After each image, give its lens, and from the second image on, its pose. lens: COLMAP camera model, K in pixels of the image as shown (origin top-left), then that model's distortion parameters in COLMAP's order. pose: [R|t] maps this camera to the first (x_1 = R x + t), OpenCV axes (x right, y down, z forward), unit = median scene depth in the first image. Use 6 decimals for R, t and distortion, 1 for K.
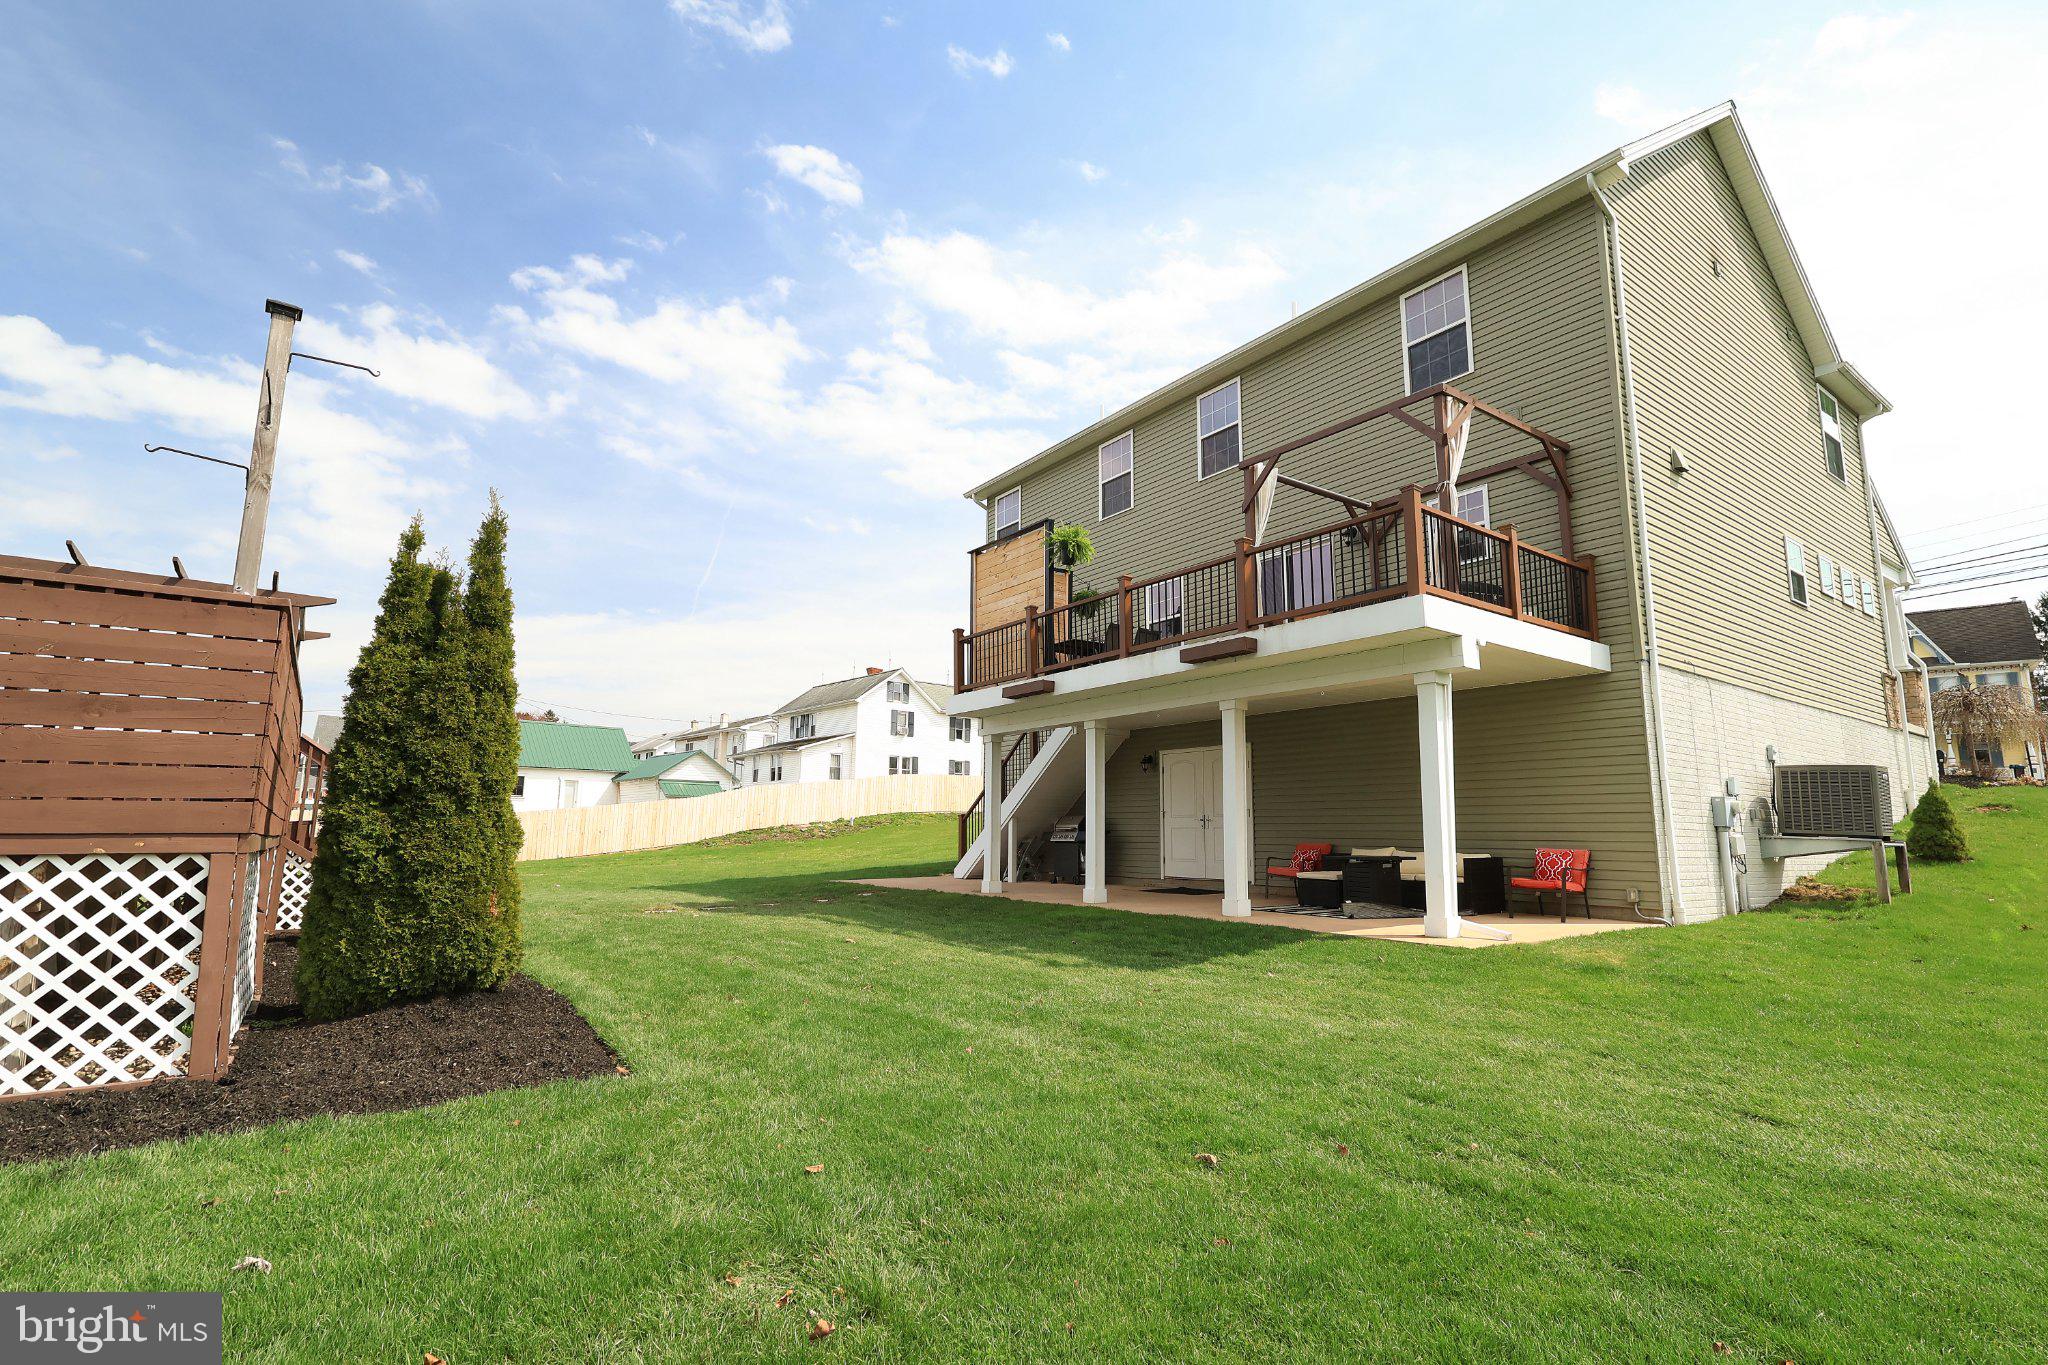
lens RADIAL K [[953.3, 0, 1021.5], [0, 953.3, 658.5], [0, 0, 1]] dist [-0.000313, -0.000183]
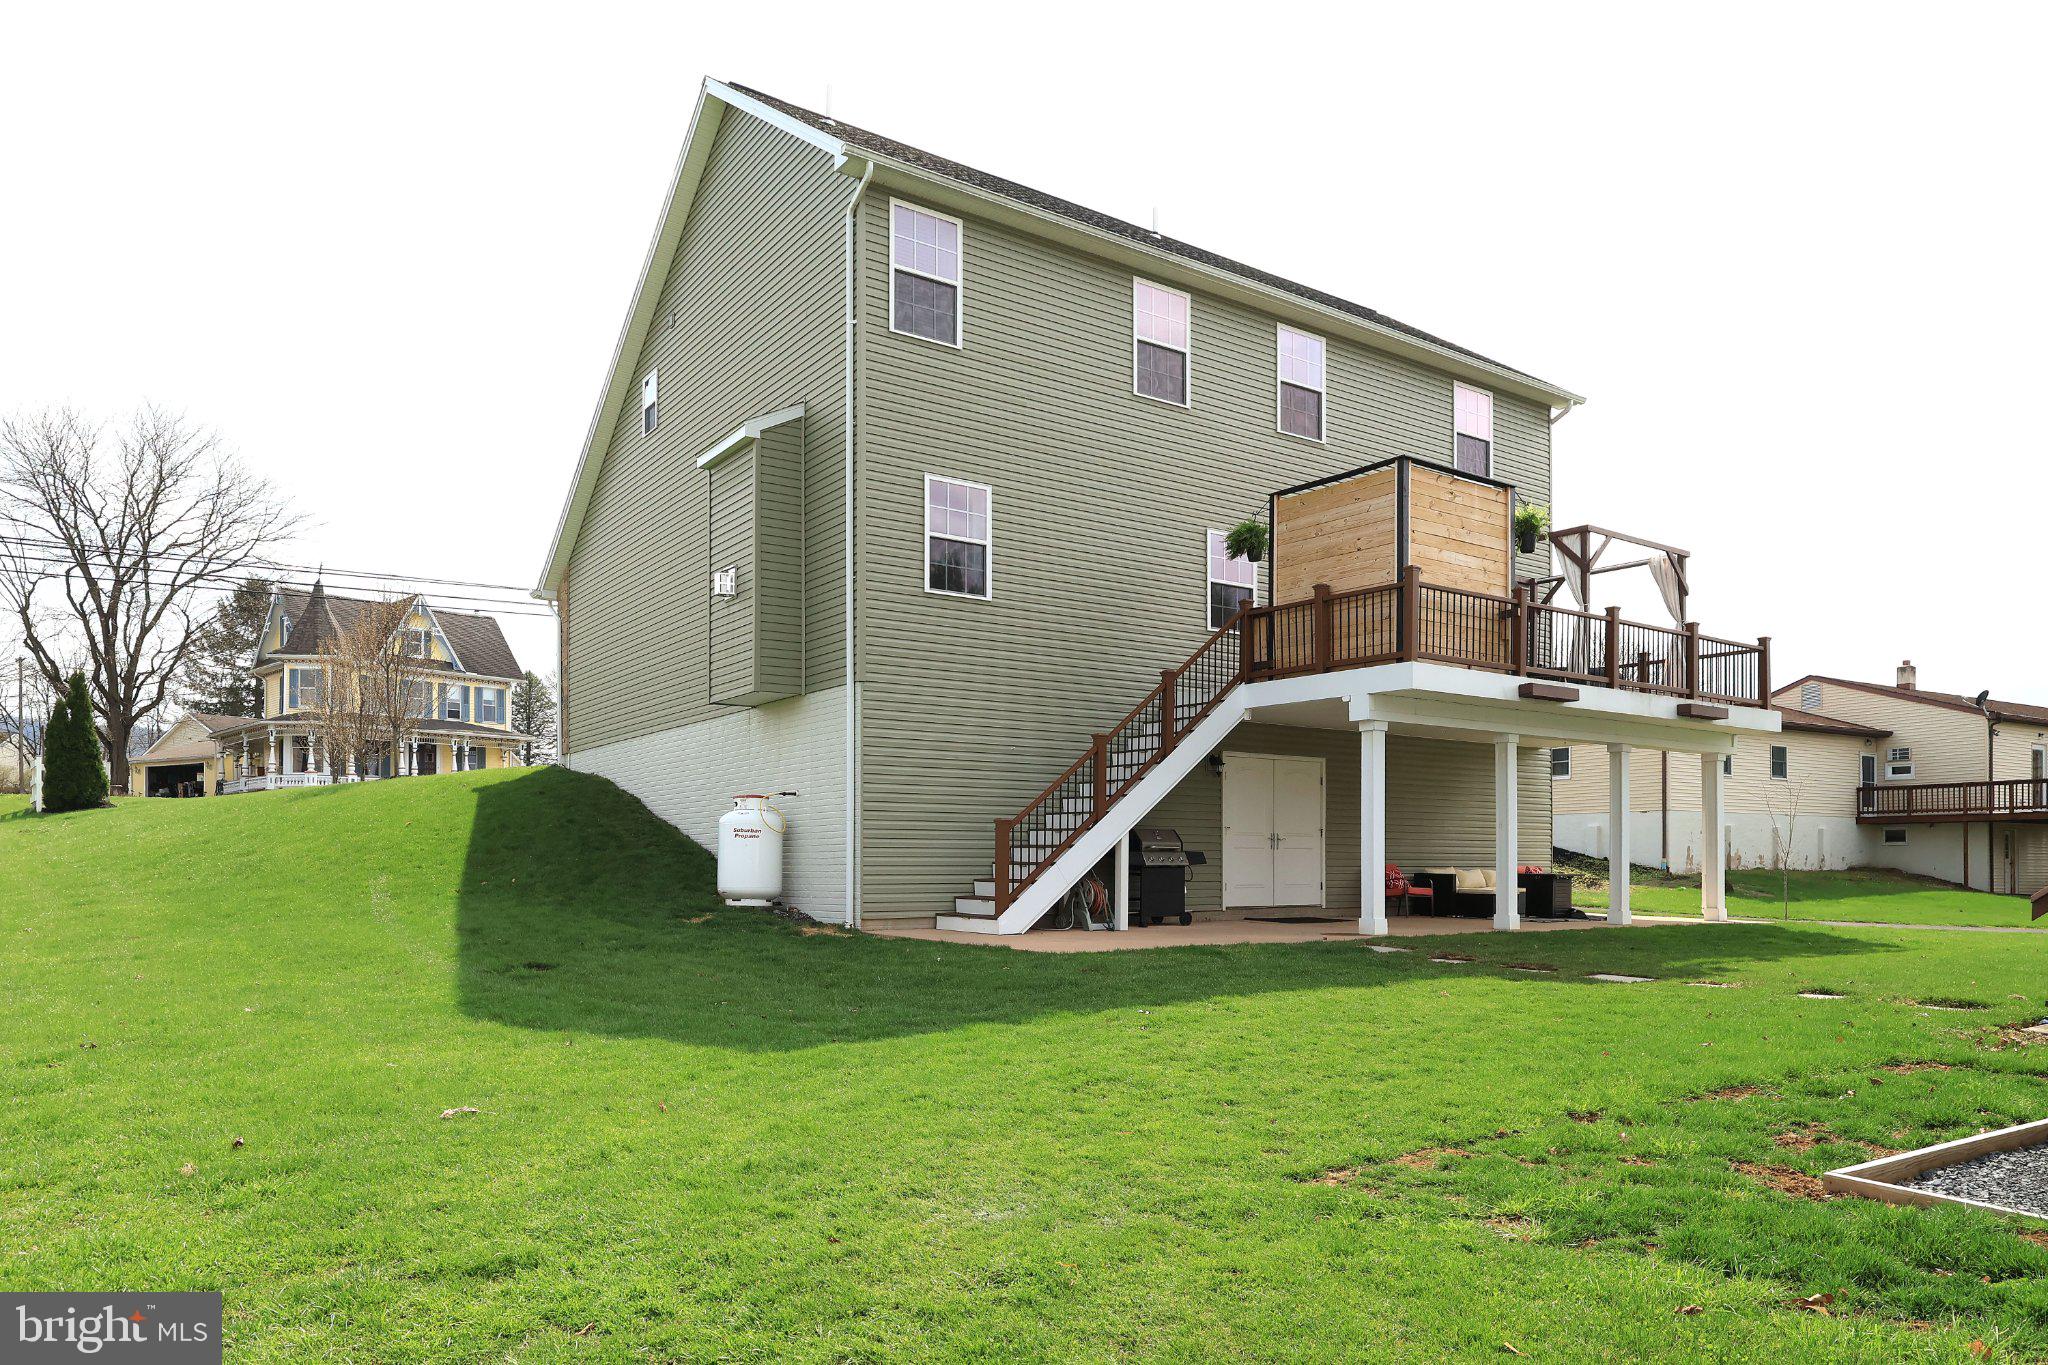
lens RADIAL K [[1311.2, 0, 1024.0], [0, 1311.2, 682.5], [0, 0, 1]] dist [-0.000804, -0.000116]
pose [[0.024583, 0.122298, 0.992189, -1.069195], [-0.181476, 0.976545, -0.115873, 0.216543], [-0.983088, -0.177210, 0.046201, 1.236357]]
